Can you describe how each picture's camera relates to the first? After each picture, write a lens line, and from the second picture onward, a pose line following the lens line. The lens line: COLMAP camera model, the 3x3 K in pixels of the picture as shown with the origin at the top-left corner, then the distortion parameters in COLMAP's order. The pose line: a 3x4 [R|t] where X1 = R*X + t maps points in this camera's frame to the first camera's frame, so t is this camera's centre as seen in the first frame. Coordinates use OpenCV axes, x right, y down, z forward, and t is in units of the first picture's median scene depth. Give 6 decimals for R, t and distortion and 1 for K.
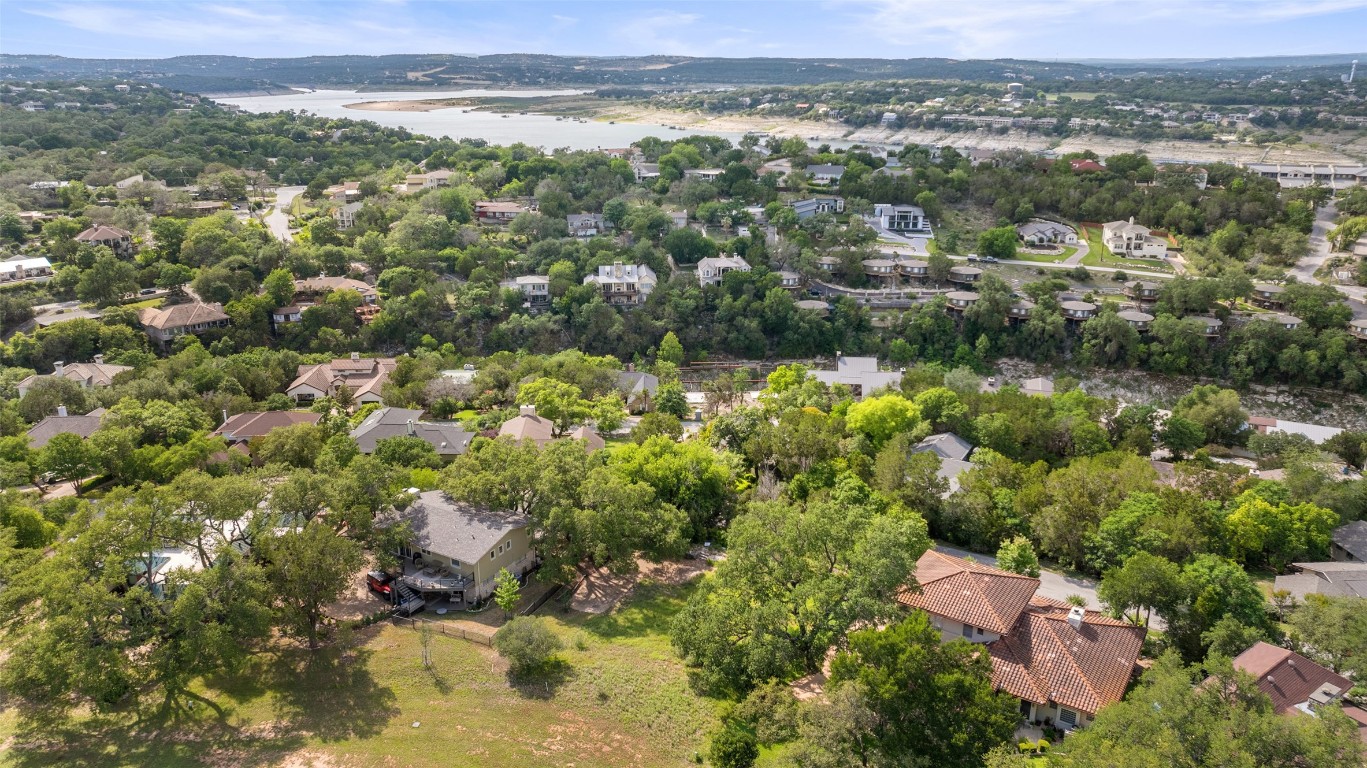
lens RADIAL K [[995.1, 0, 683.5], [0, 995.1, 384.0], [0, 0, 1]] dist [-0.025354, 0.005204]
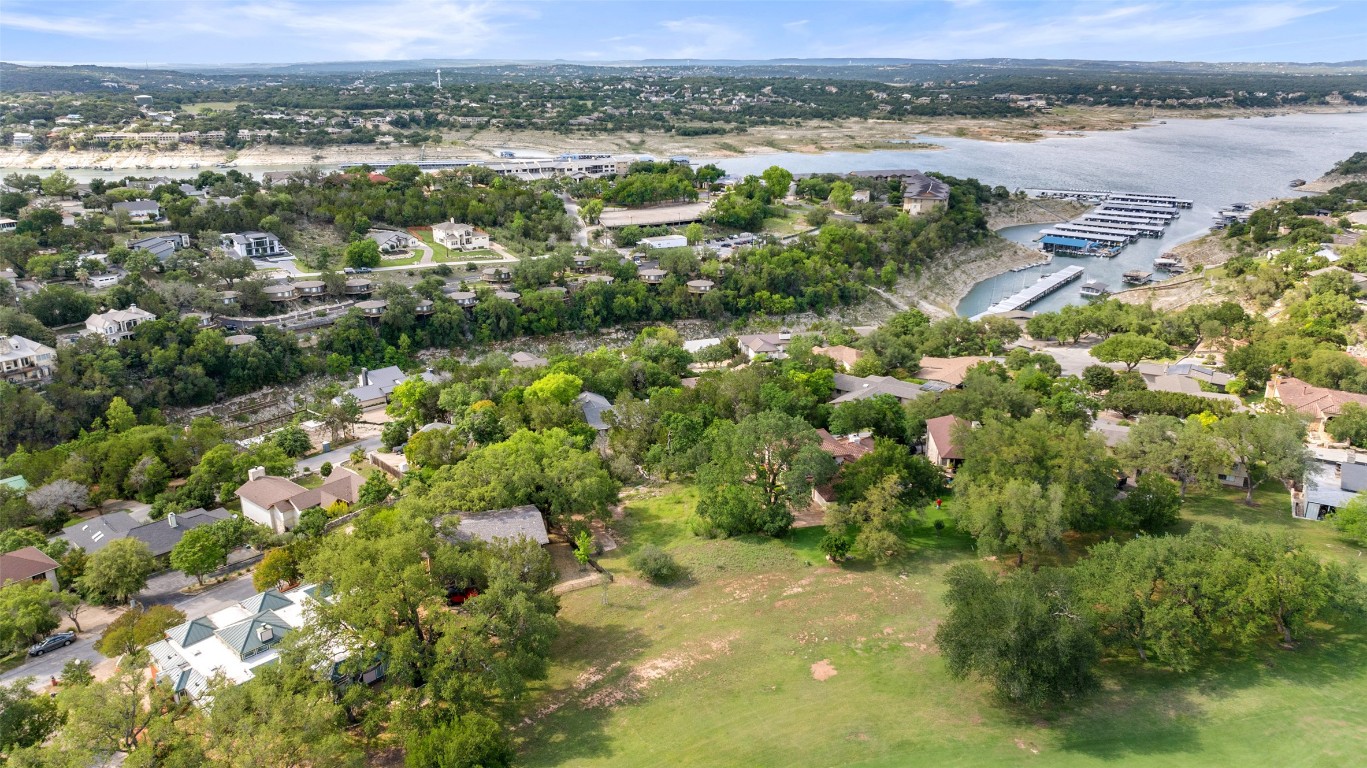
lens RADIAL K [[995.1, 0, 683.5], [0, 995.1, 384.0], [0, 0, 1]] dist [-0.025354, 0.005204]
pose [[0.649230, -0.230389, 0.724860, -0.291112], [0.230582, 0.967789, 0.101078, -0.031136], [-0.724798, 0.101517, 0.681441, -0.005515]]
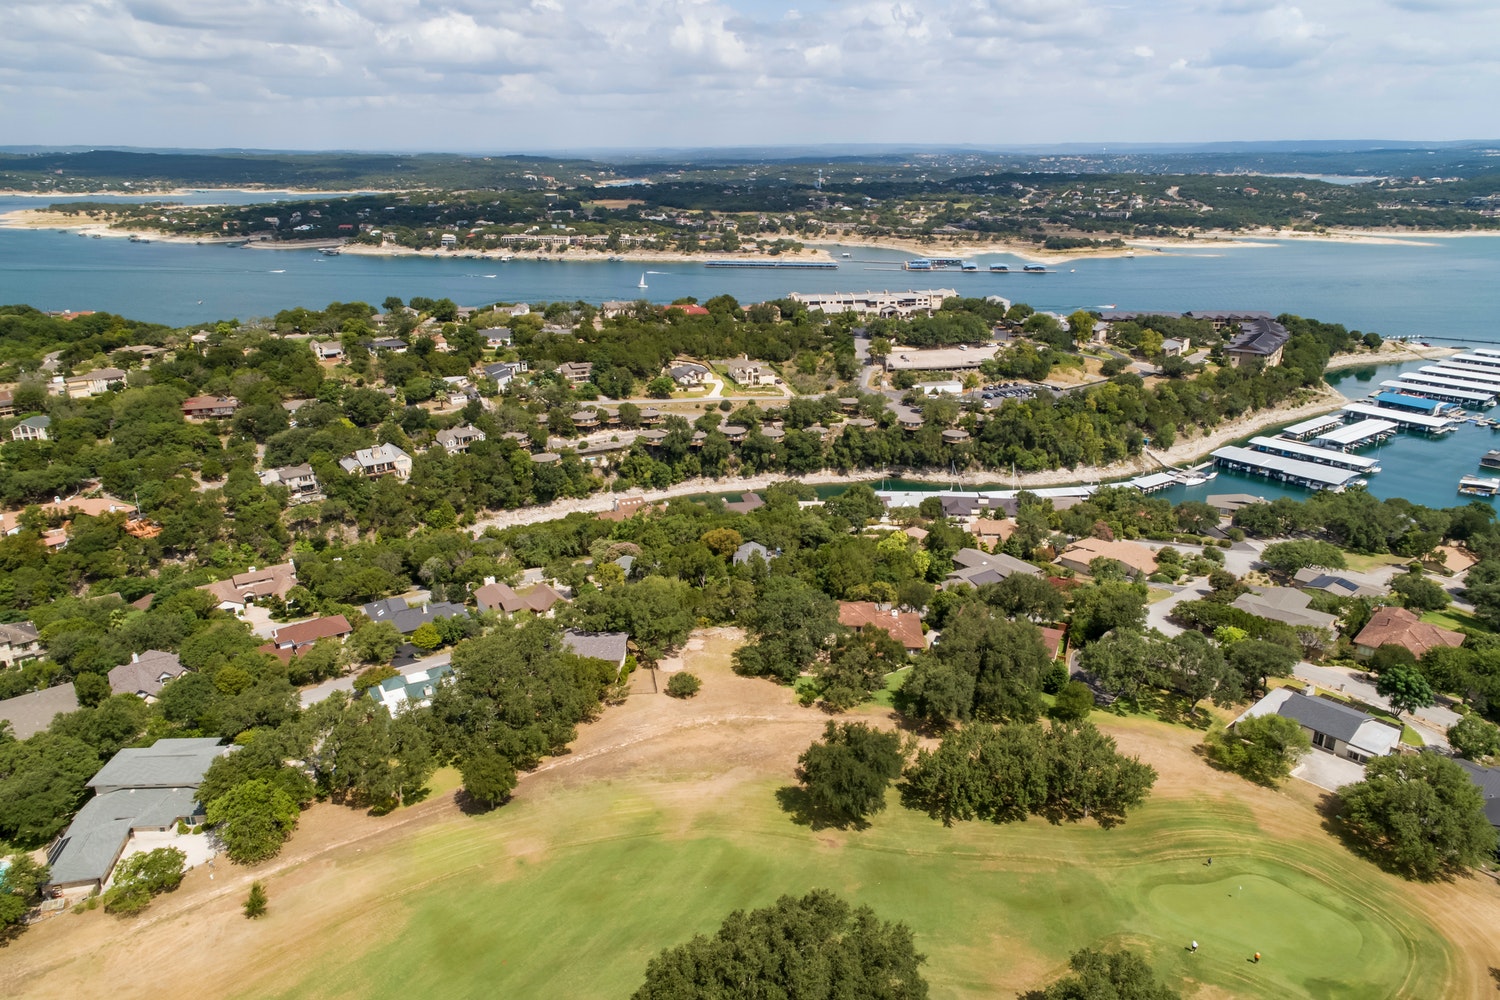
lens RADIAL K [[1068.2, 0, 750.0], [0, 1068.2, 500.0], [0, 0, 1]] dist [-0.041491, -0.000532]
pose [[0.861187, -0.168735, 0.479464, -0.275533], [0.160690, 0.985292, 0.058126, -0.058401], [-0.482220, 0.026987, 0.875635, -0.272879]]
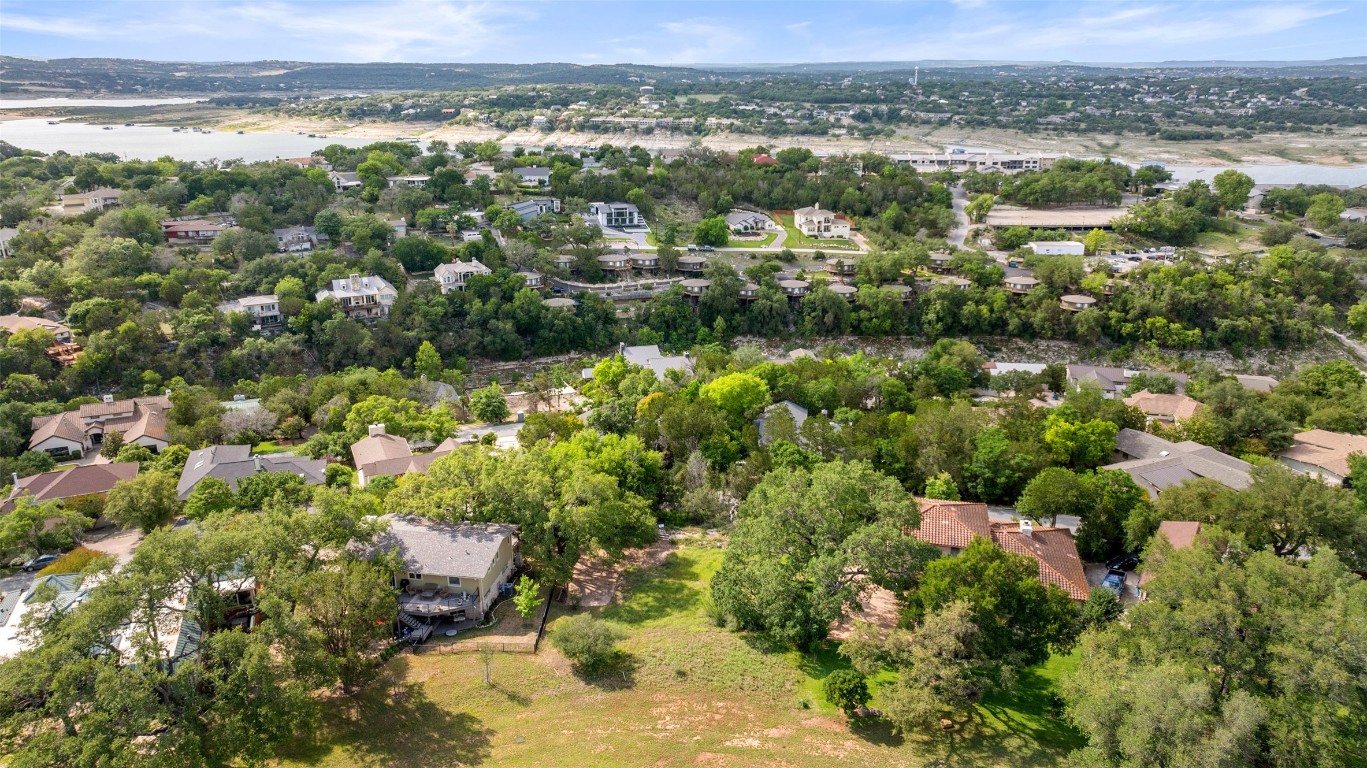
lens RADIAL K [[977.1, 0, 683.5], [0, 977.1, 384.0], [0, 0, 1]] dist [-0.022920, 0.002033]
pose [[0.931926, -0.109026, 0.345871, -0.100398], [0.108848, 0.993857, 0.020000, -0.001811], [-0.345927, 0.019009, 0.938069, 0.008393]]
